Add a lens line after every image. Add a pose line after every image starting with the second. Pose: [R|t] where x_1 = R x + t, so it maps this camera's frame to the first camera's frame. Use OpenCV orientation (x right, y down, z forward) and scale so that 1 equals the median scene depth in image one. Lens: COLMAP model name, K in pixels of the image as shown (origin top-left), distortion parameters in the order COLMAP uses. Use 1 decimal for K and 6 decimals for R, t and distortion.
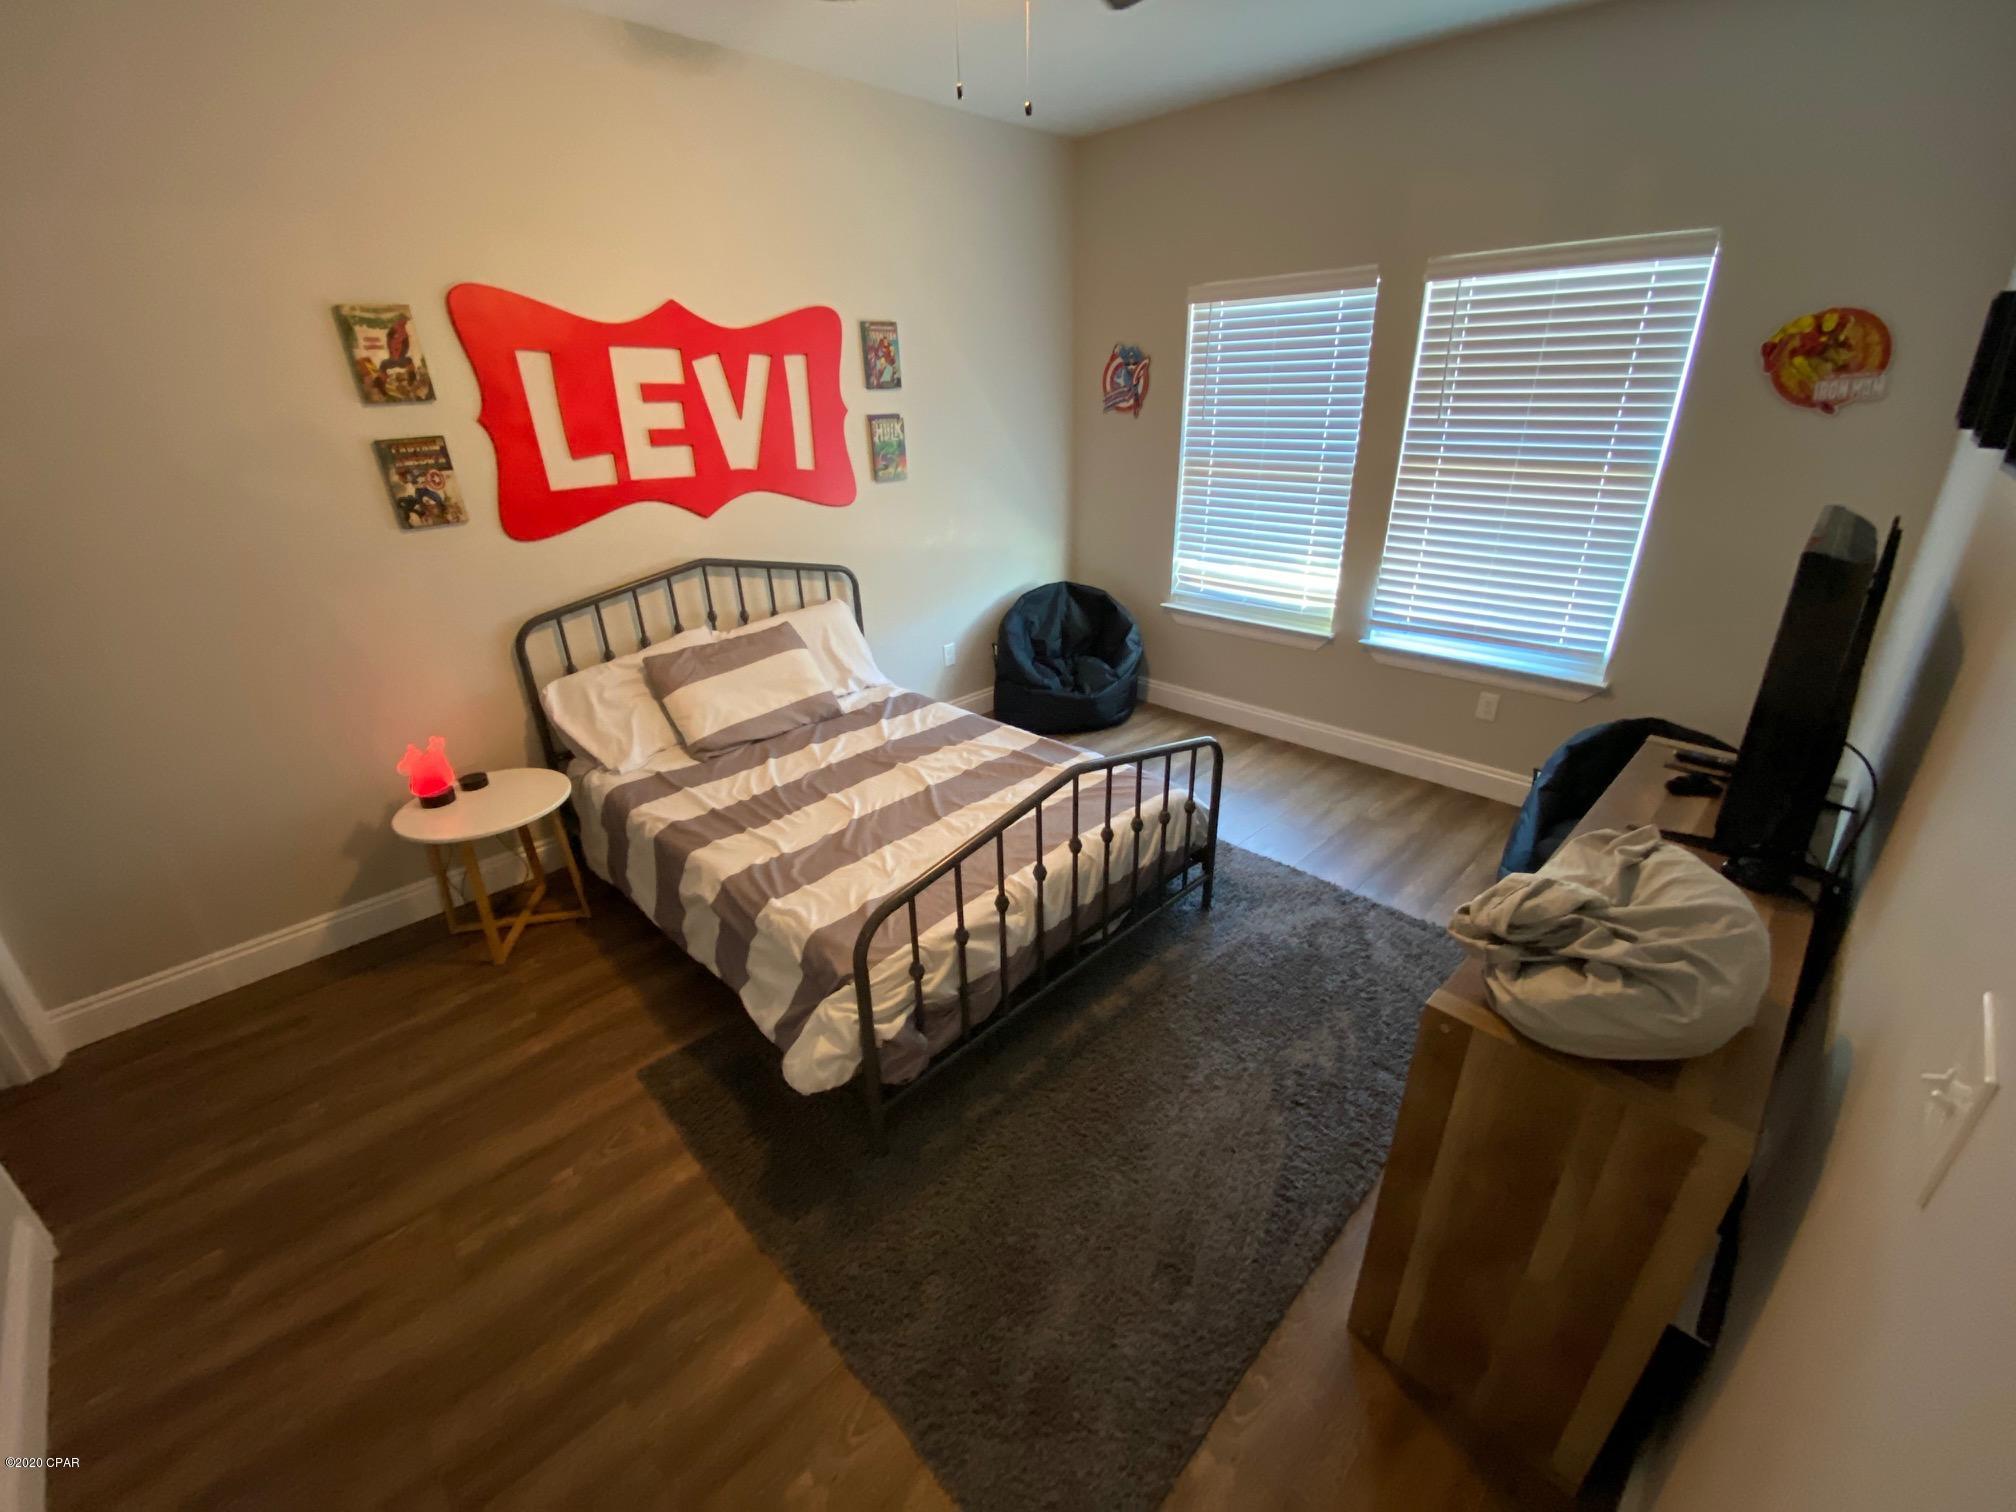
lens RADIAL K [[814.5, 0, 1009.1], [0, 814.5, 755.5], [0, 0, 1]] dist [0.015704, -0.018335]
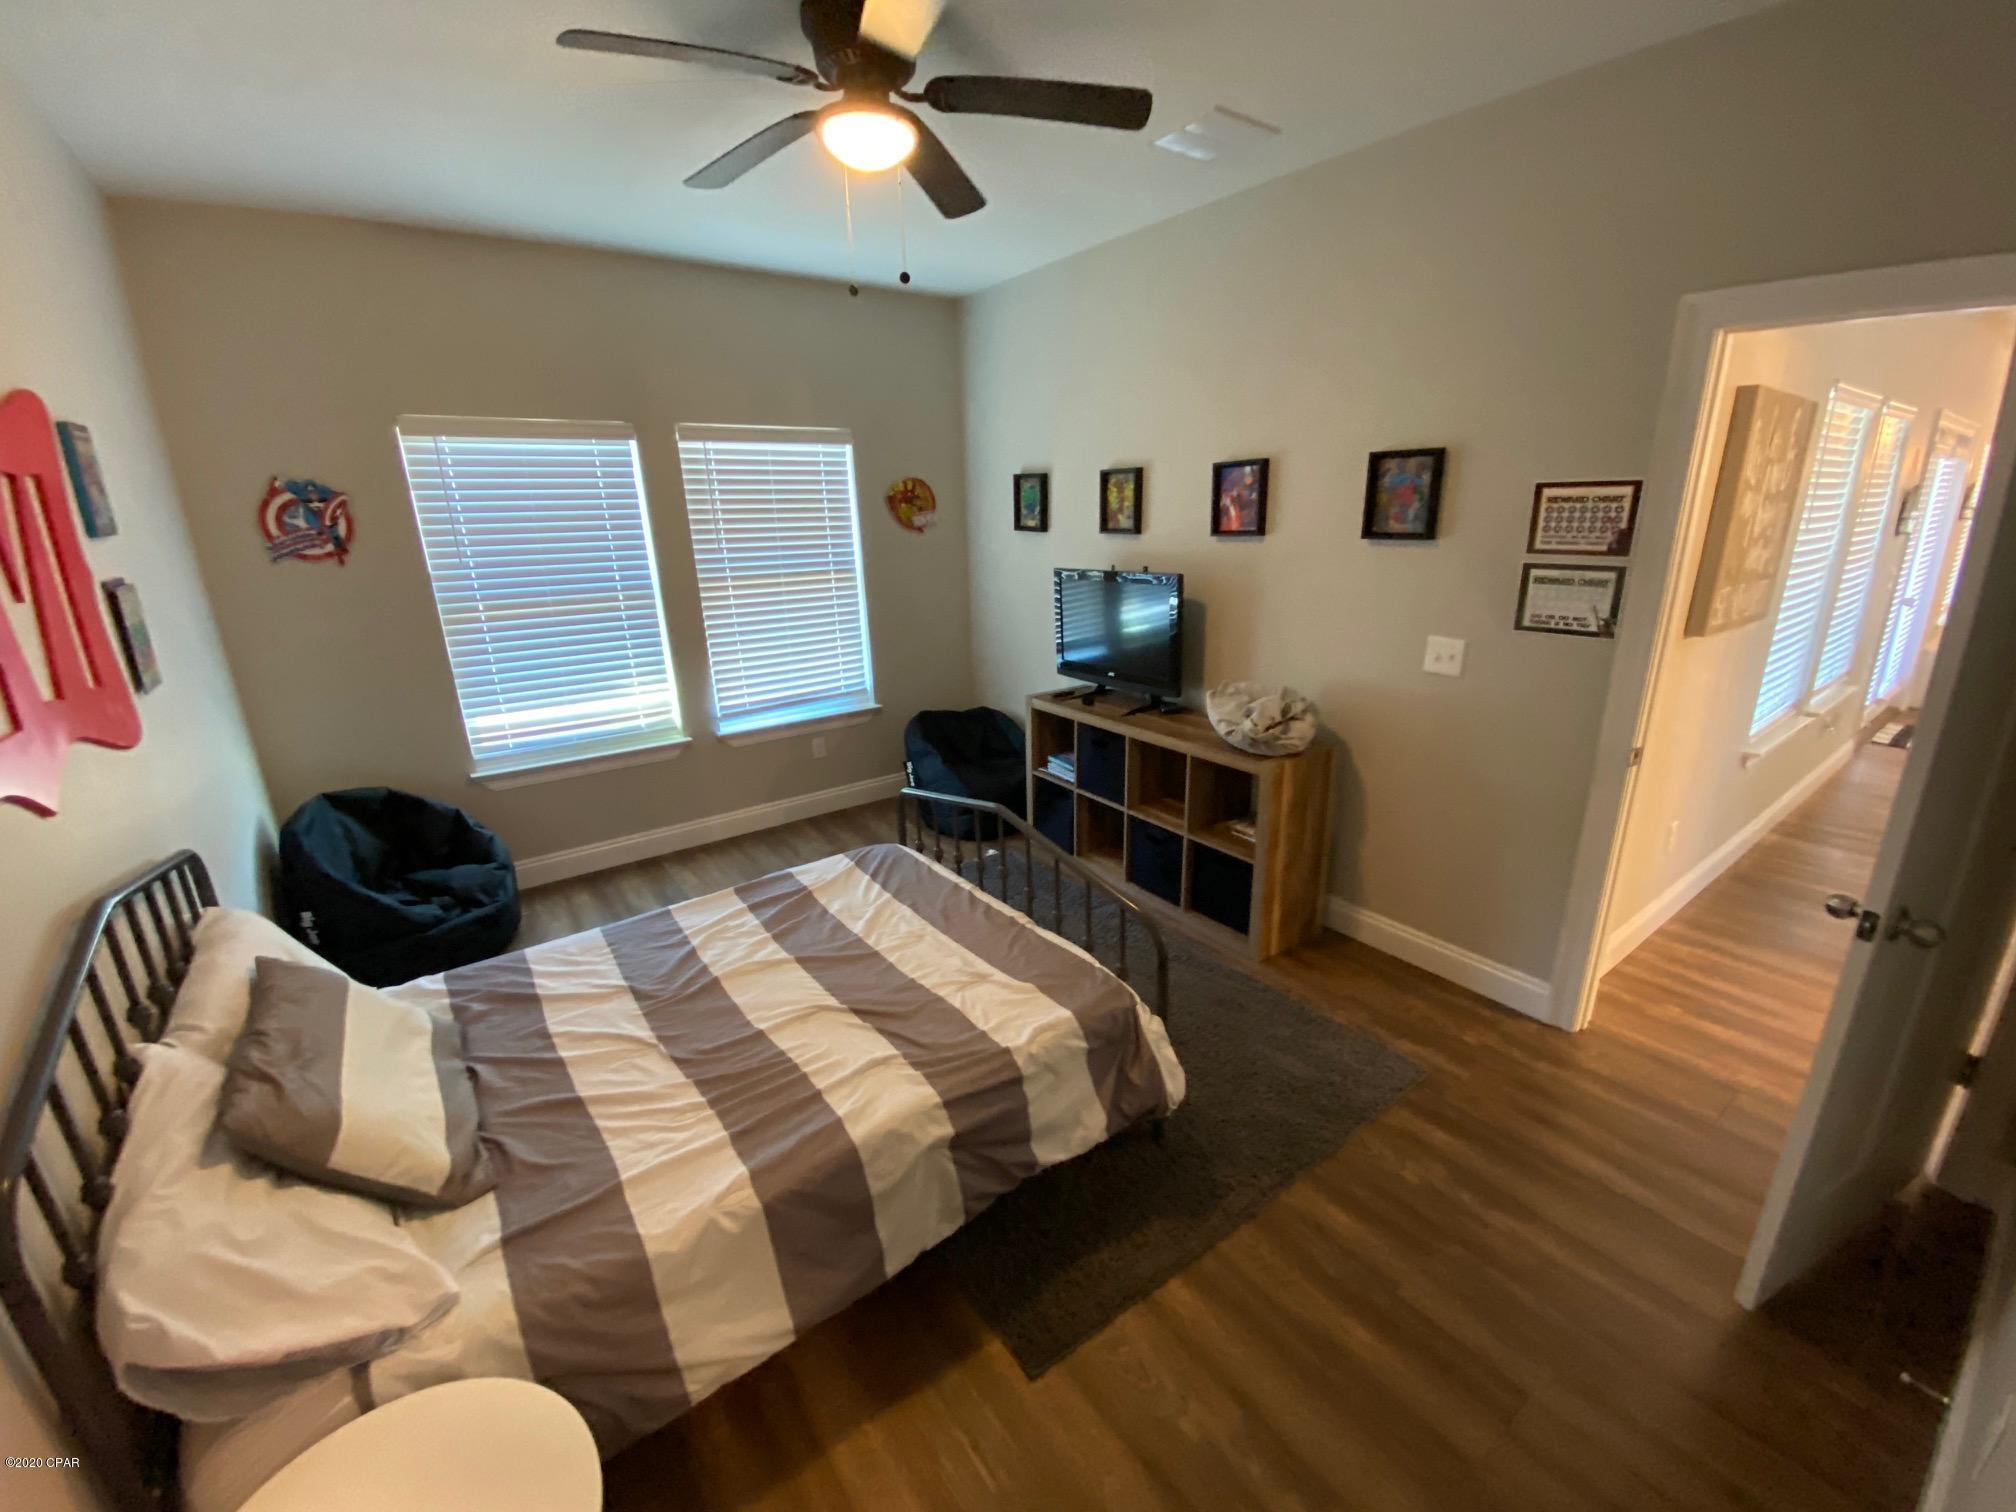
lens RADIAL K [[814.5, 0, 997.4], [0, 814.5, 755.2], [0, 0, 1]] dist [0.015704, -0.018335]
pose [[0.165238, -0.276167, 0.946799, -0.667900], [0.417207, 0.889443, 0.186625, -0.184229], [-0.893664, 0.364174, 0.262189, 0.405464]]
